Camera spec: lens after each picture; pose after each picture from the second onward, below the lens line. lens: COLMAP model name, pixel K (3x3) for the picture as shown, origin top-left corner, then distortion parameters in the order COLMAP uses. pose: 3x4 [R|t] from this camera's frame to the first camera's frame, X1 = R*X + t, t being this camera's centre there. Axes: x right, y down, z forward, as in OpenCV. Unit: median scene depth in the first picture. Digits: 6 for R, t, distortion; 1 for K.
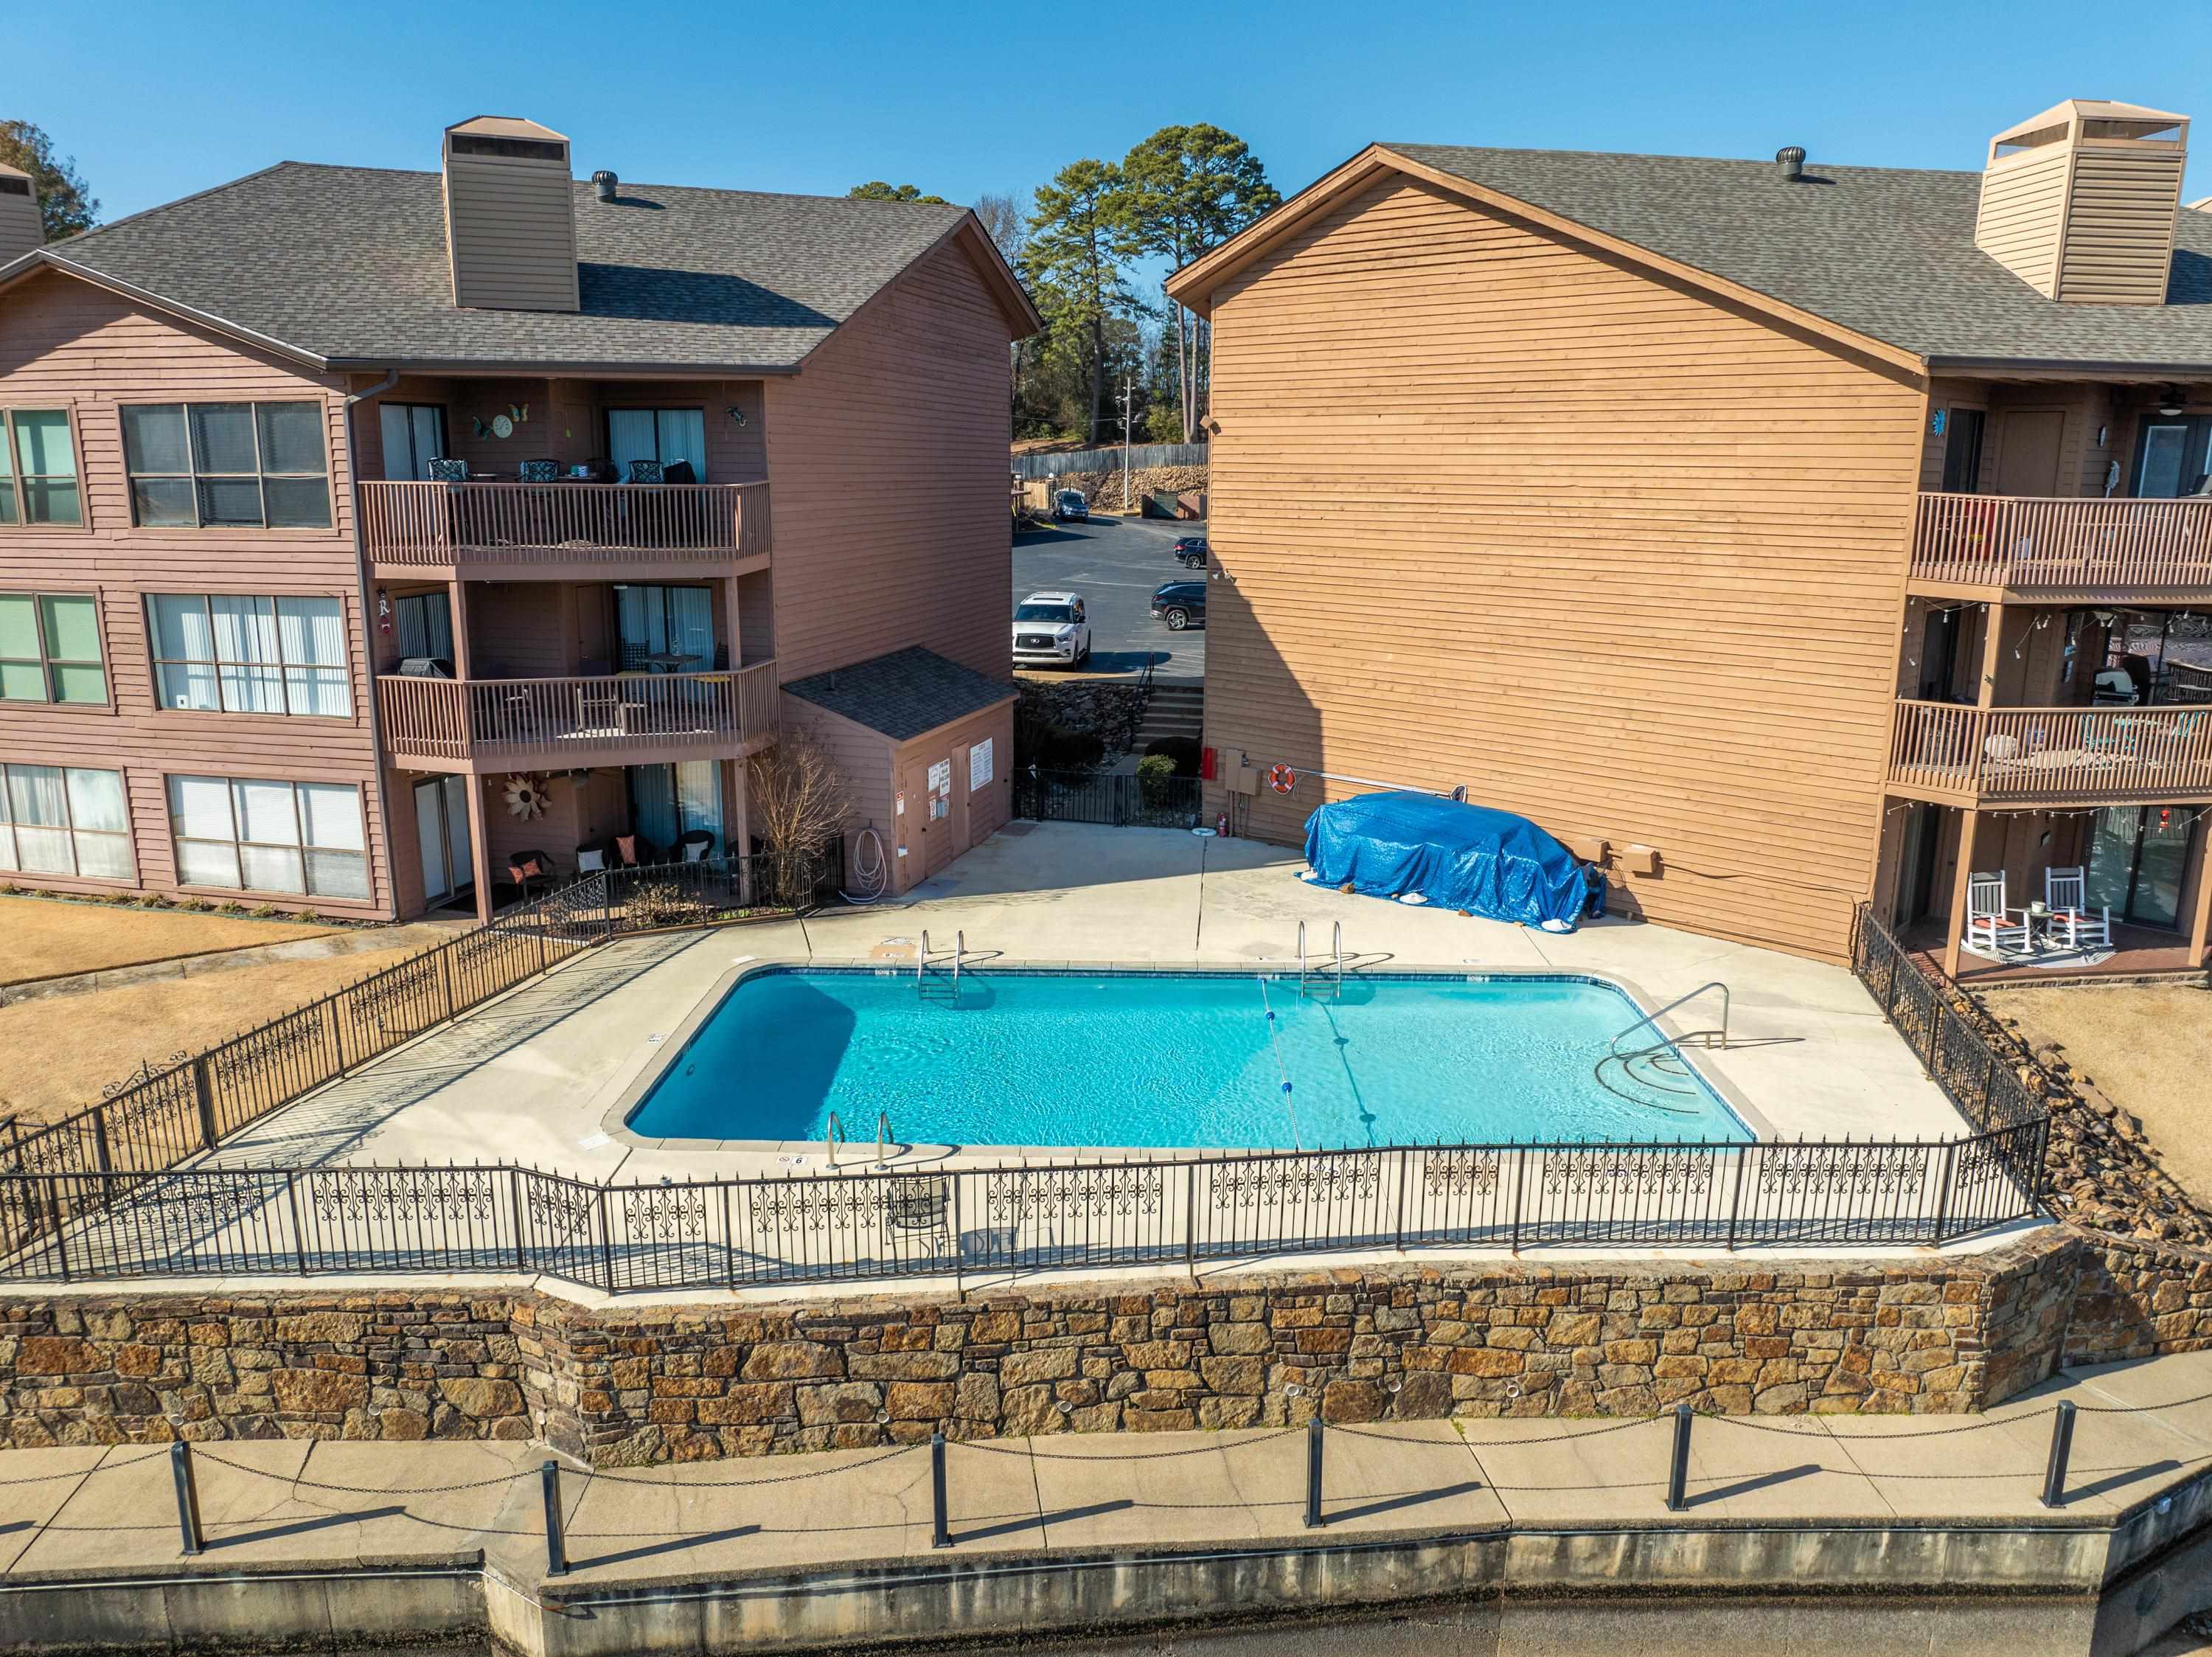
lens RADIAL K [[1563.8, 0, 1106.0], [0, 1563.8, 828.5], [0, 0, 1]] dist [-0.042609, 0.002452]
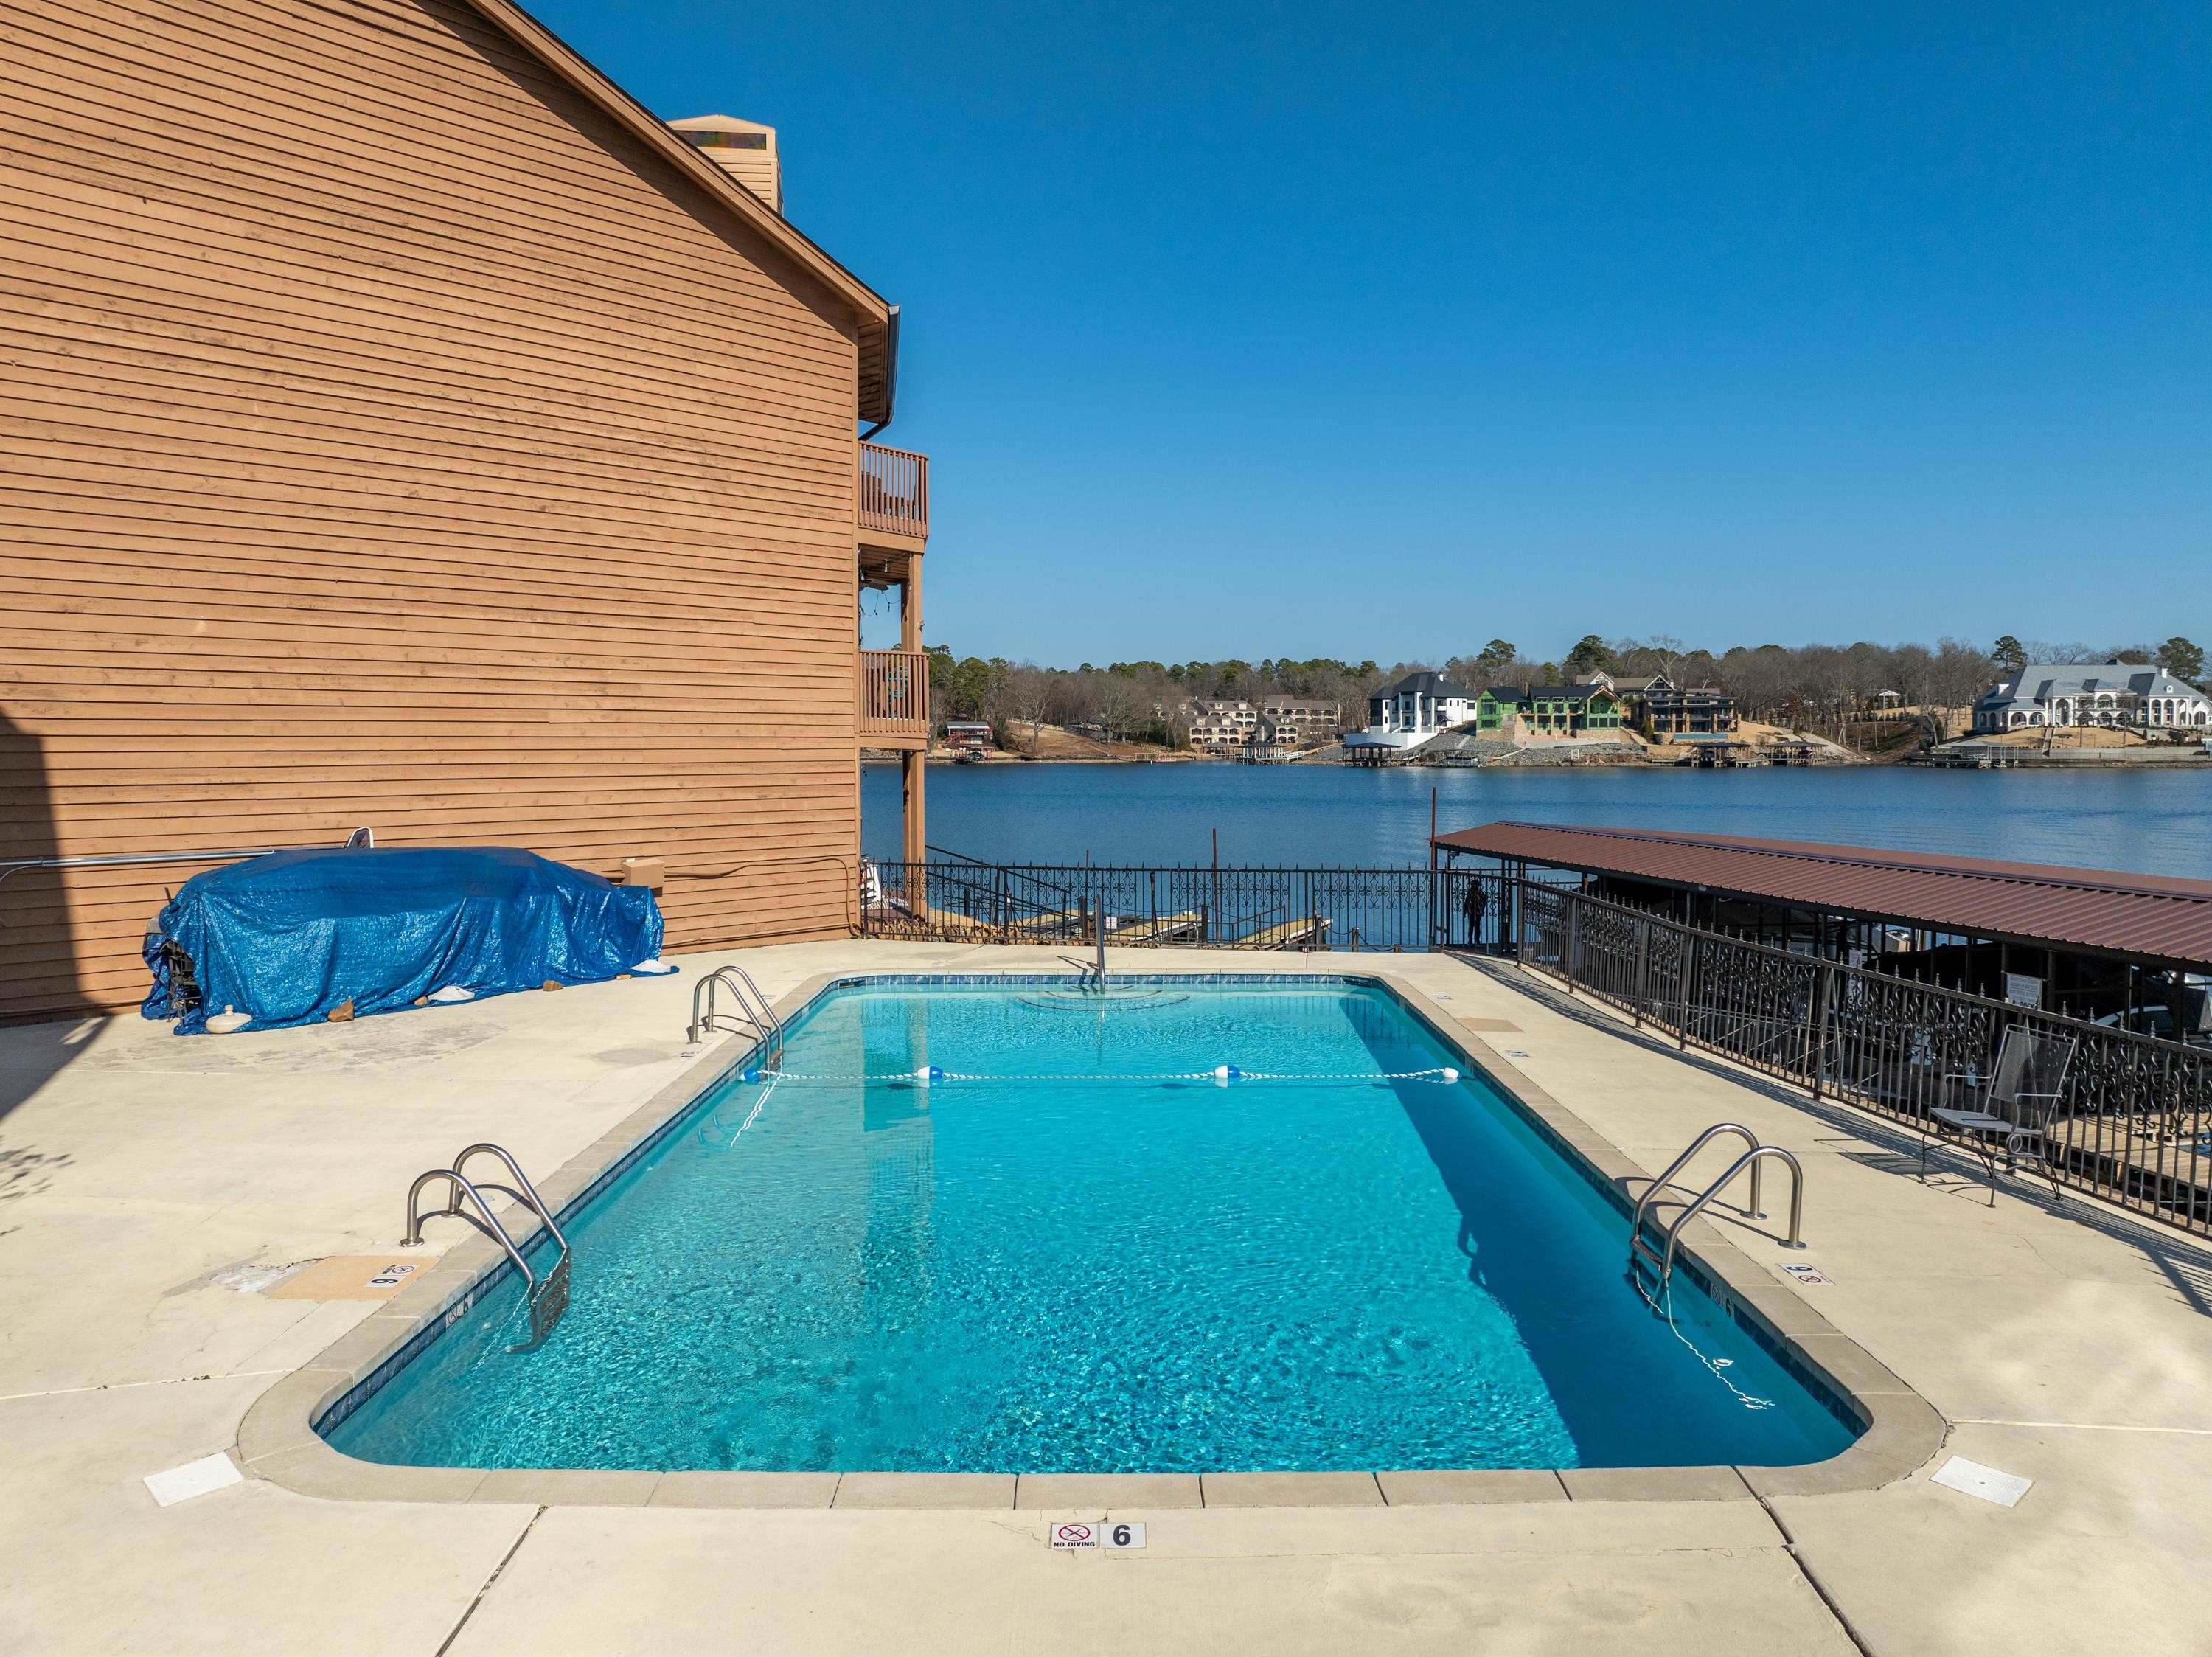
lens RADIAL K [[1563.8, 0, 1106.0], [0, 1563.8, 828.5], [0, 0, 1]] dist [-0.042609, 0.002452]
pose [[-0.016894, -0.058191, 0.998163, -0.419924], [0.224729, 0.972541, 0.060501, 0.002338], [-0.974275, 0.225338, -0.003353, 0.748621]]
